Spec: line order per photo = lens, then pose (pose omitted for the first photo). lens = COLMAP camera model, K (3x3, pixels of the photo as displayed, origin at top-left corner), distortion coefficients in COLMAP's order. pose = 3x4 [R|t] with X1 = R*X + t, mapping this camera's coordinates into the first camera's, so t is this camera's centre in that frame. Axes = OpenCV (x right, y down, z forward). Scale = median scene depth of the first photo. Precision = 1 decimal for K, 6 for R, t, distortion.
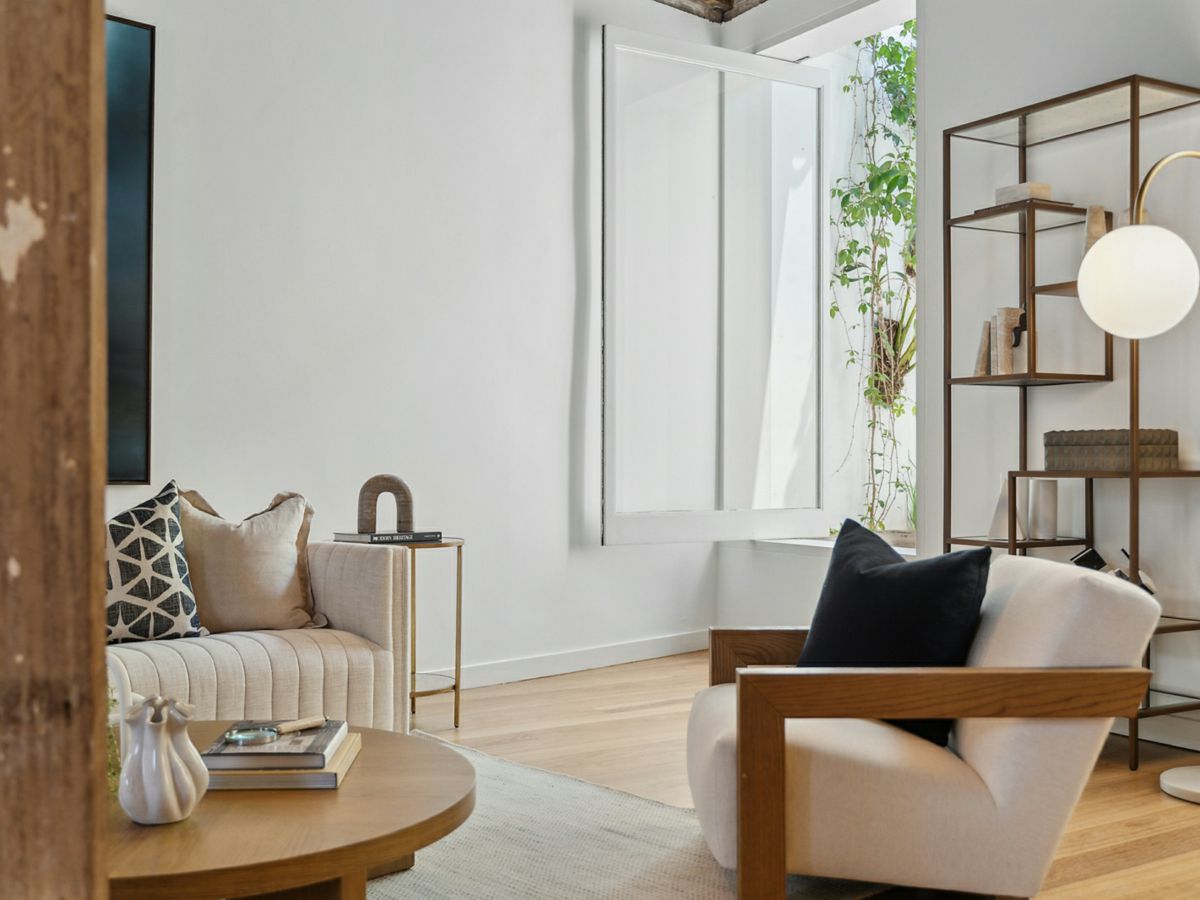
lens RADIAL K [[1294.9, 0, 600.0], [0, 1294.9, 450.0], [0, 0, 1]] dist [-0.001797, 0.006866]
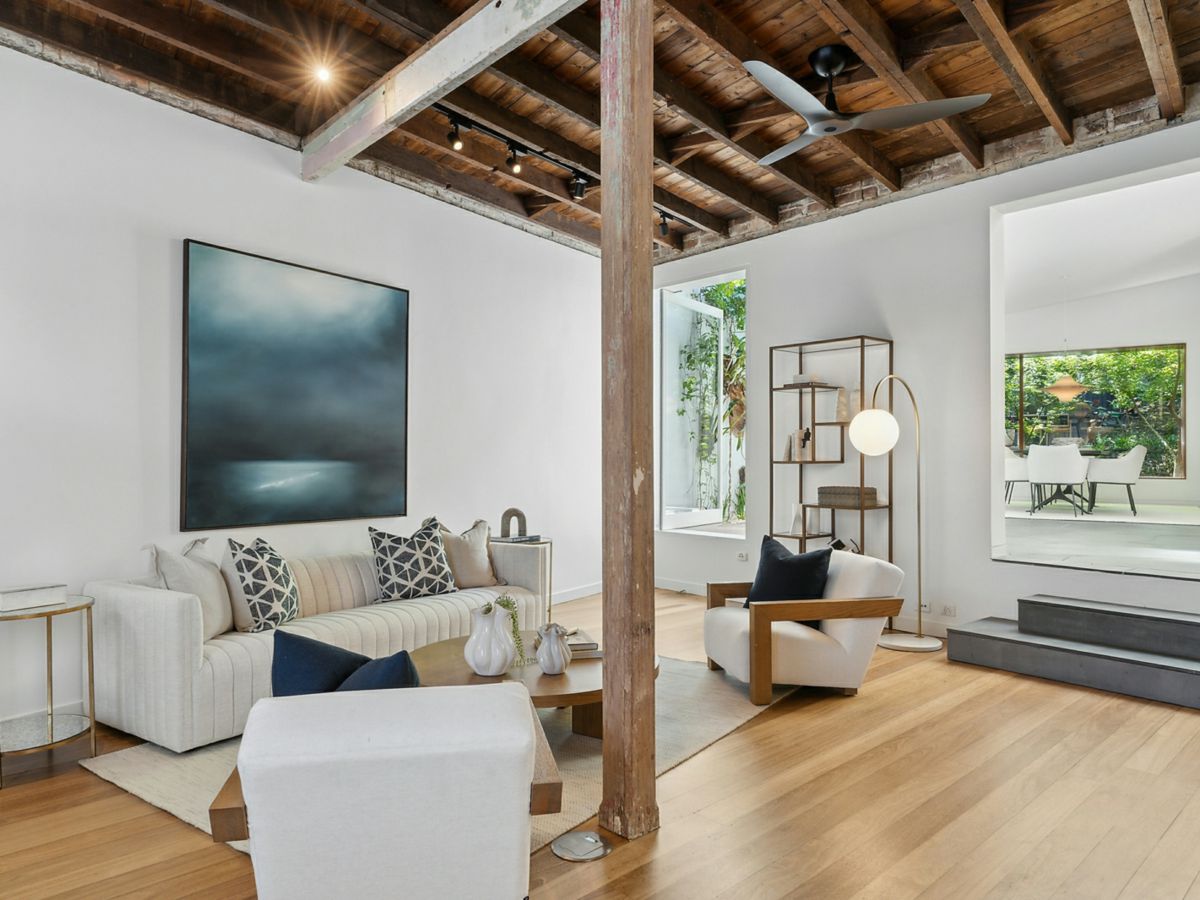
lens RADIAL K [[776.1, 0, 600.0], [0, 776.1, 450.0], [0, 0, 1]] dist [0.001948, -0.000018]
pose [[0.983694, 0.001792, 0.179839, -0.293294], [-0.000507, 0.999974, -0.007188, -0.074770], [-0.179847, 0.006980, 0.983670, -0.275985]]
